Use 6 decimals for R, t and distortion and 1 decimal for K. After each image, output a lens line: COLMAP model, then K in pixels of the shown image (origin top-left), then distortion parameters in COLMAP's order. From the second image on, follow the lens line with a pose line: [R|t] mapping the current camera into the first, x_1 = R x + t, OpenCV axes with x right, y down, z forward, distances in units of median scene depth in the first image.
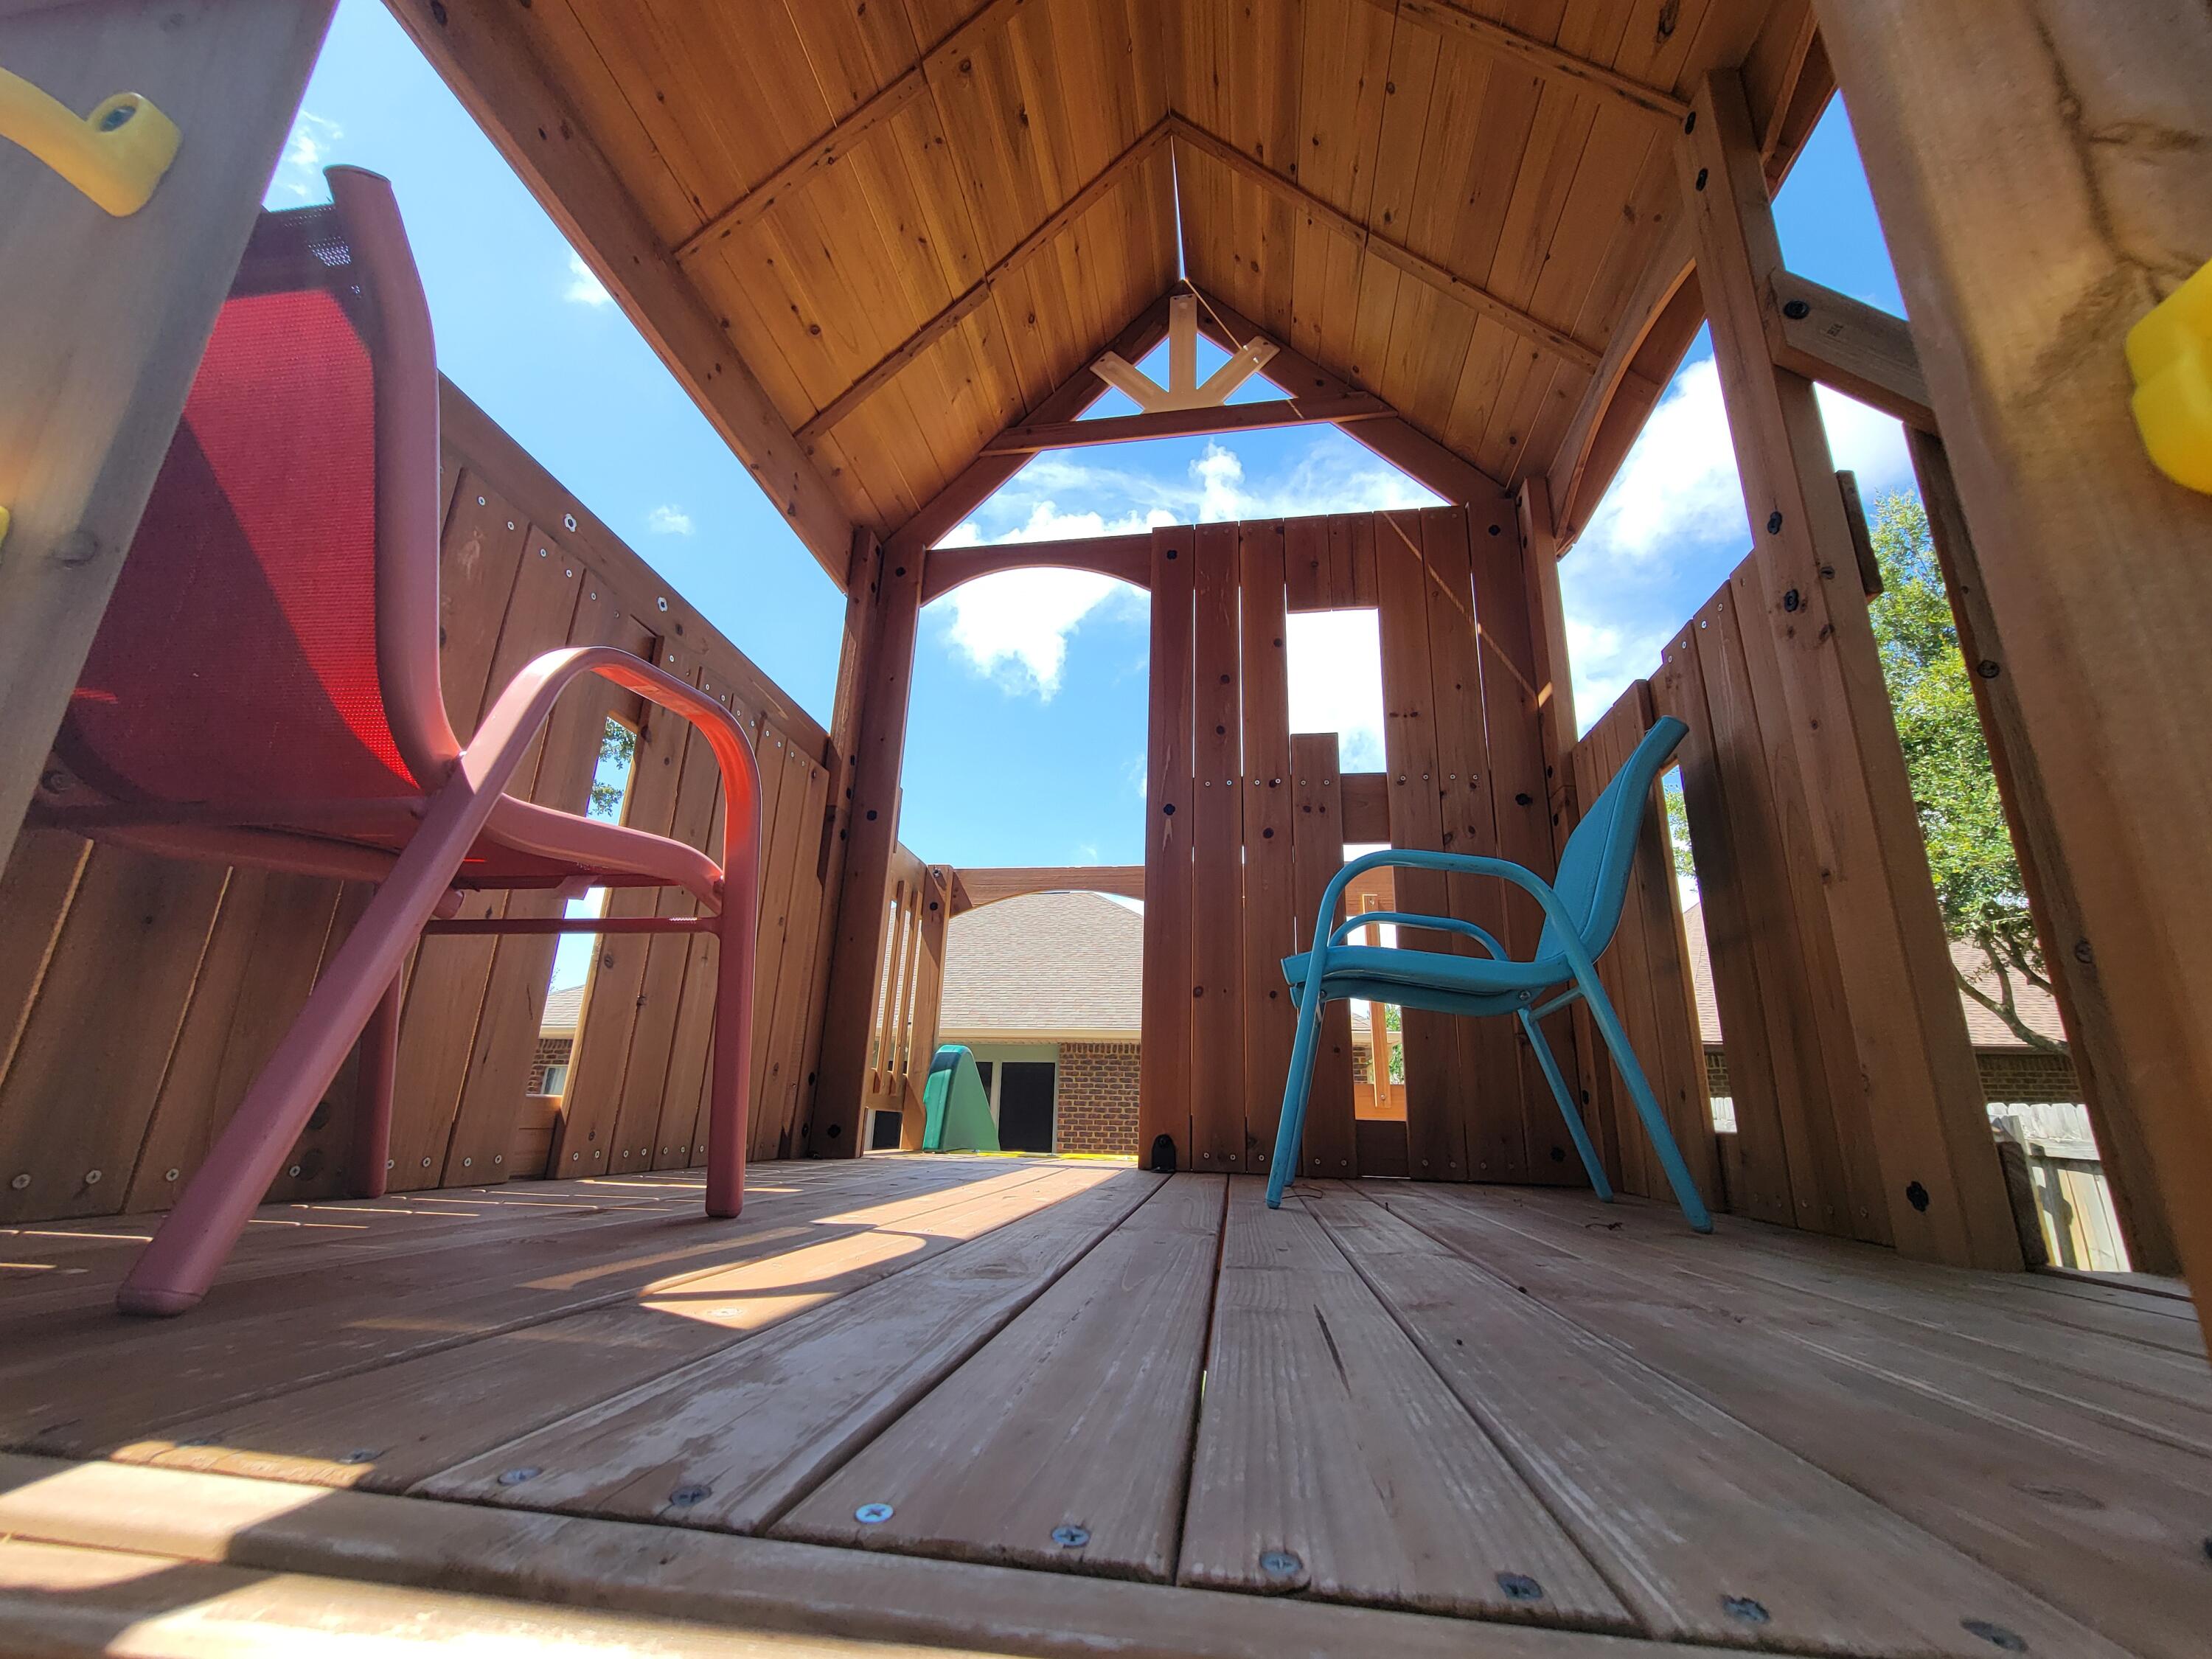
lens RADIAL K [[890.8, 0, 1106.0], [0, 890.8, 829.5], [0, 0, 1]] dist [0.002592, 0.000103]
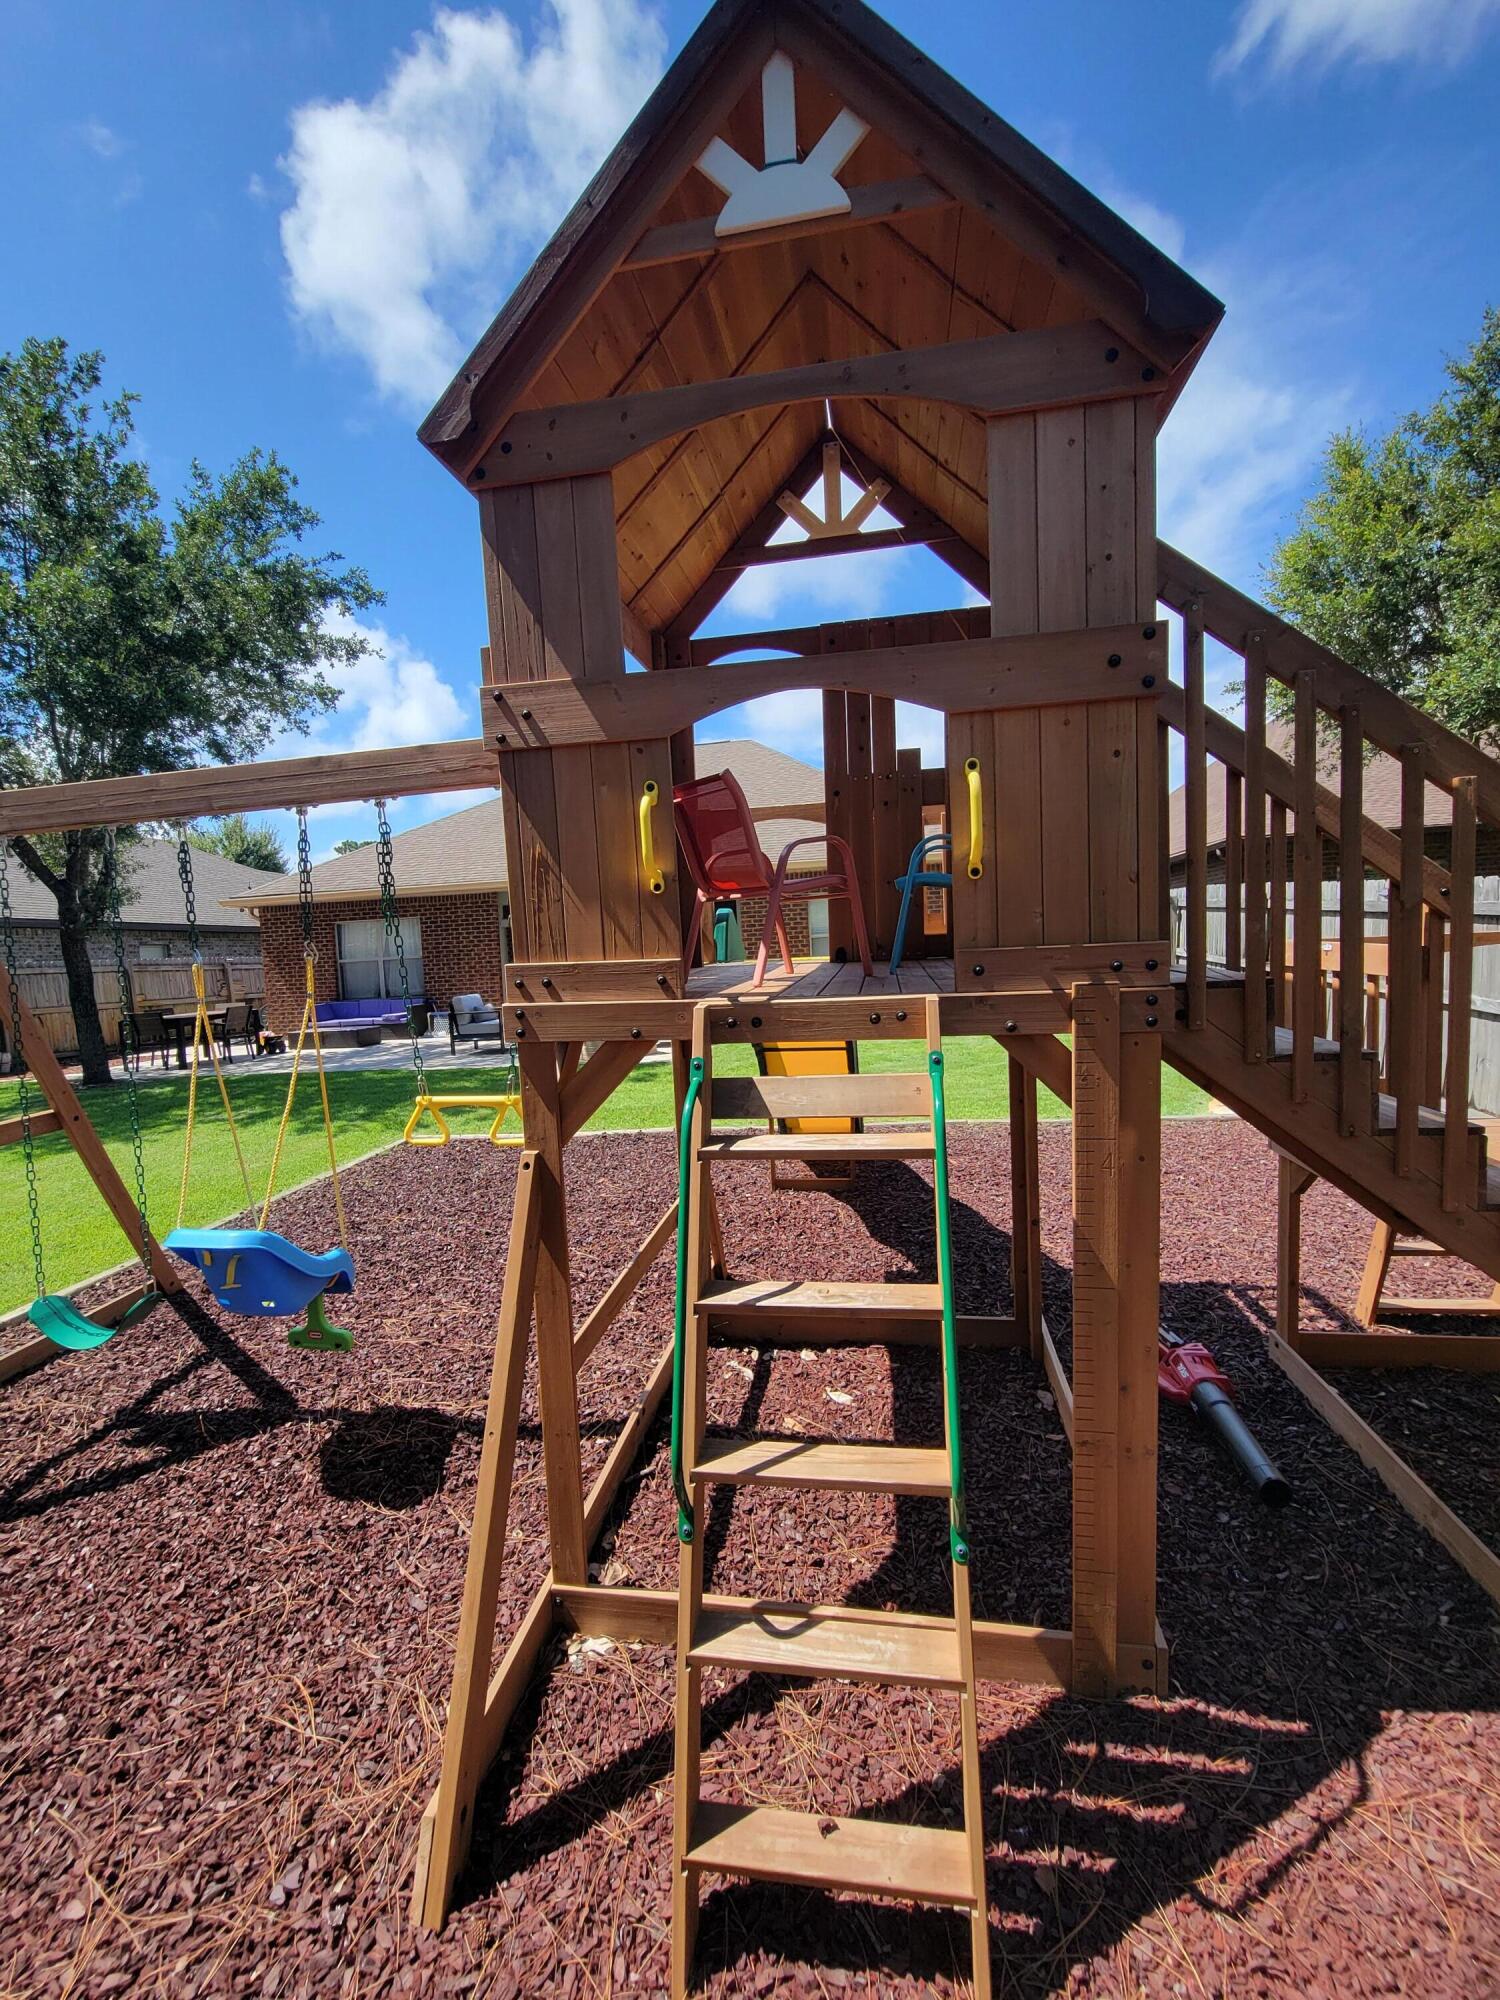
lens RADIAL K [[805.4, 0, 750.0], [0, 805.4, 1000.0], [0, 0, 1]] dist [0.002592, 0.000103]
pose [[0.997073, -0.071363, -0.027448, -0.092914], [0.076411, 0.917193, 0.391047, -0.278922], [-0.002731, -0.392000, 0.919961, -0.741310]]
